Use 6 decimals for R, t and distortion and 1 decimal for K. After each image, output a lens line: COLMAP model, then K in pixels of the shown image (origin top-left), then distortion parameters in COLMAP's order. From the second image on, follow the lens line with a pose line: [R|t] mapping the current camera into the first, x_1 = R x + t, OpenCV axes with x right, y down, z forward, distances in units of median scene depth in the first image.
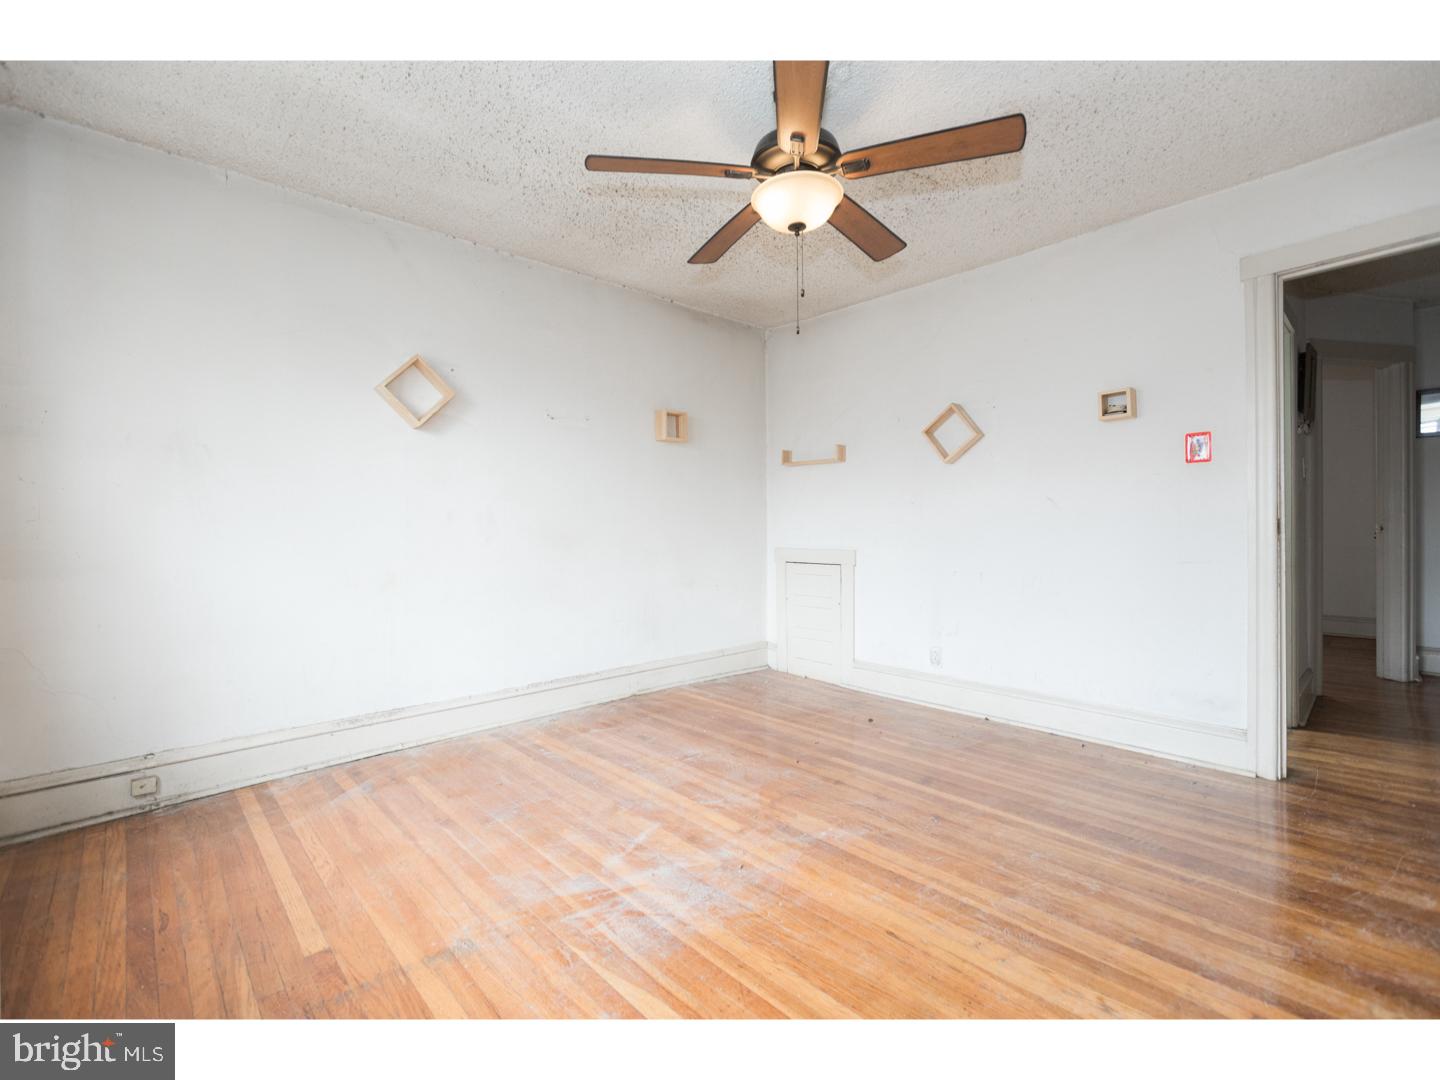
lens RADIAL K [[638.5, 0, 721.5], [0, 638.5, 530.0], [0, 0, 1]] dist [0.004943, -0.002710]
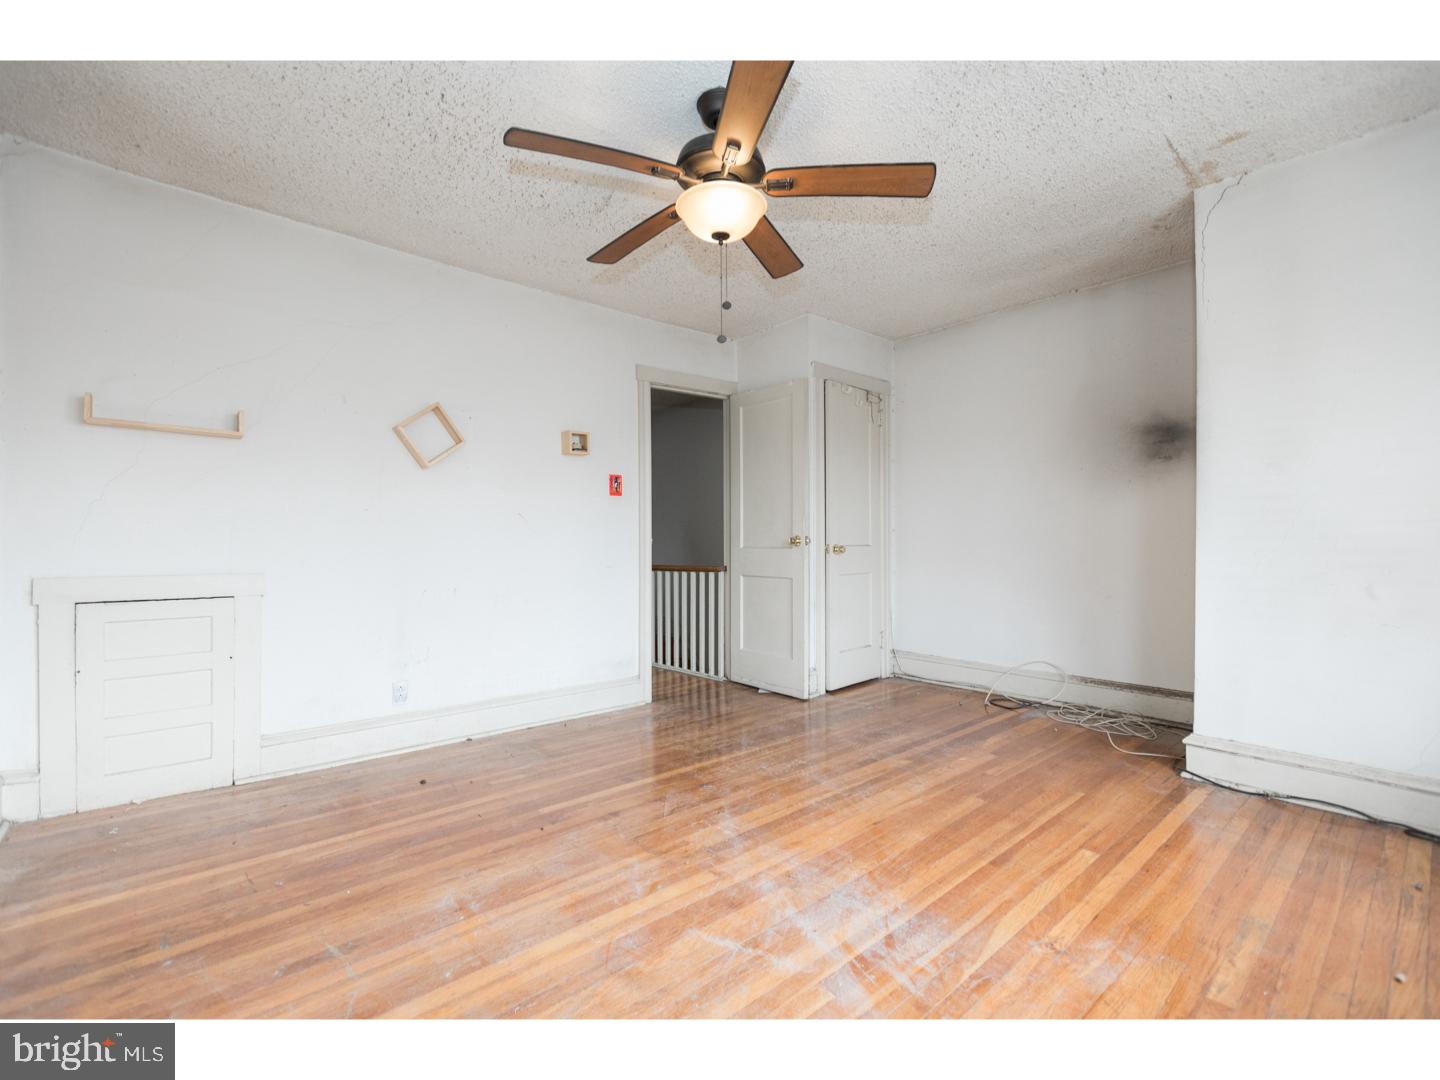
lens RADIAL K [[638.5, 0, 707.9], [0, 638.5, 538.9], [0, 0, 1]] dist [0.004943, -0.002710]
pose [[0.043904, 0.013641, 0.998943, -0.824340], [0.005240, 0.999890, -0.013884, 0.013139], [-0.999022, 0.005844, 0.043828, 0.916990]]
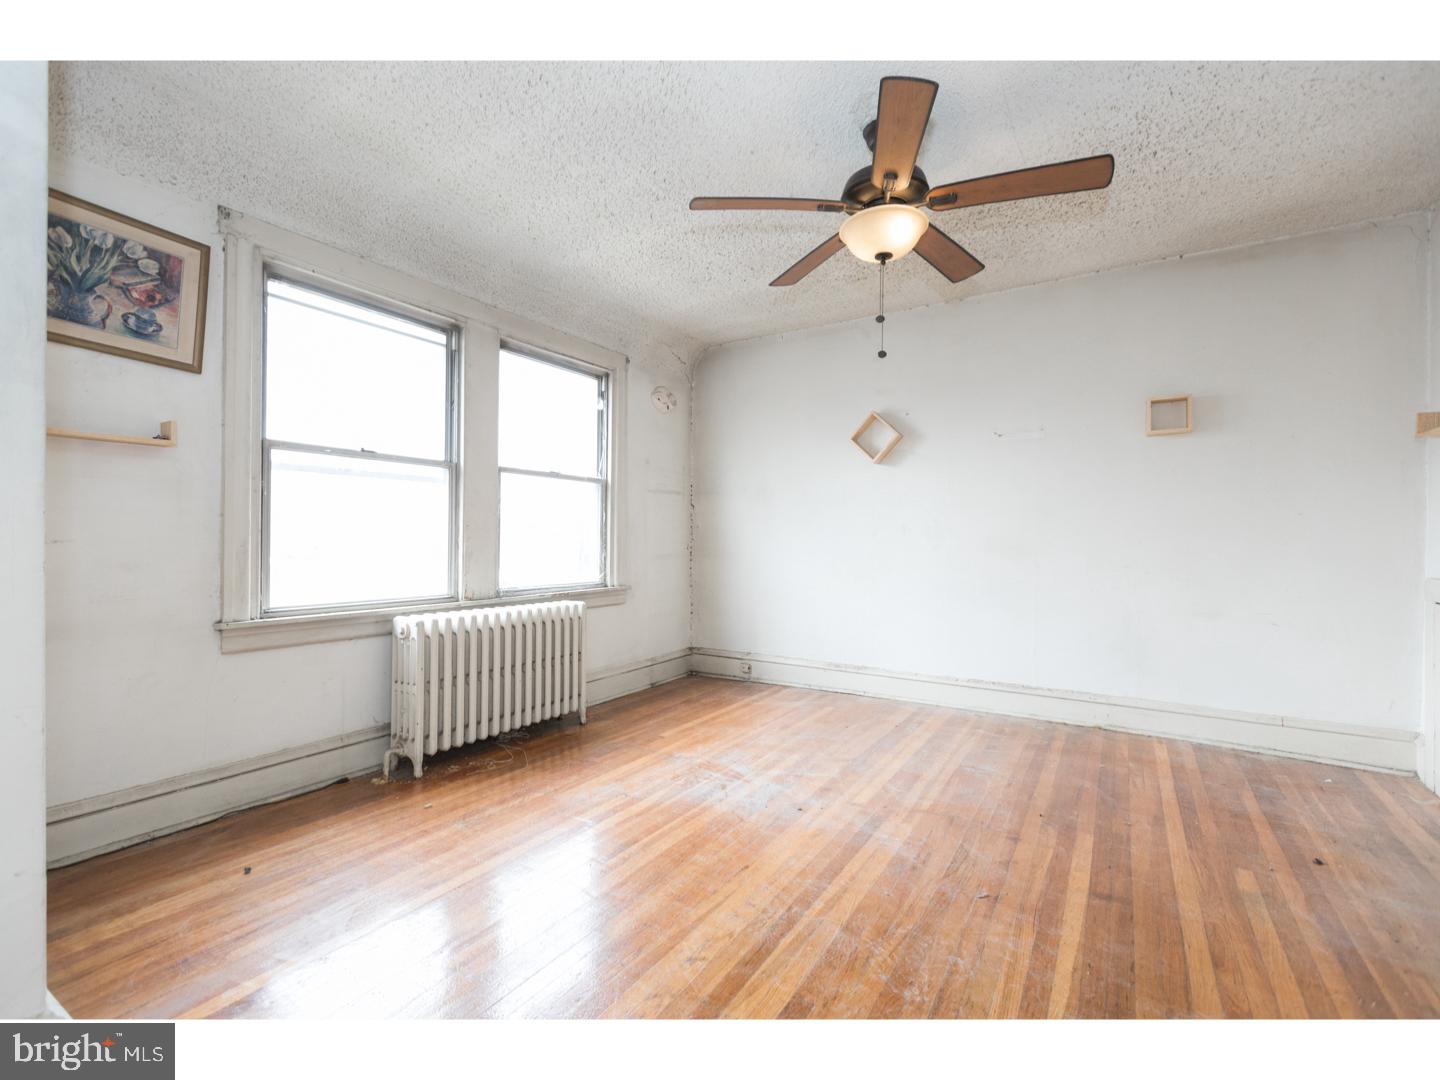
lens RADIAL K [[638.5, 0, 712.3], [0, 638.5, 541.5], [0, 0, 1]] dist [0.004943, -0.002710]
pose [[0.246717, 0.016001, -0.968956, 1.011817], [-0.011213, 0.999844, 0.013656, -0.011966], [0.969023, 0.007496, 0.246857, 0.439489]]
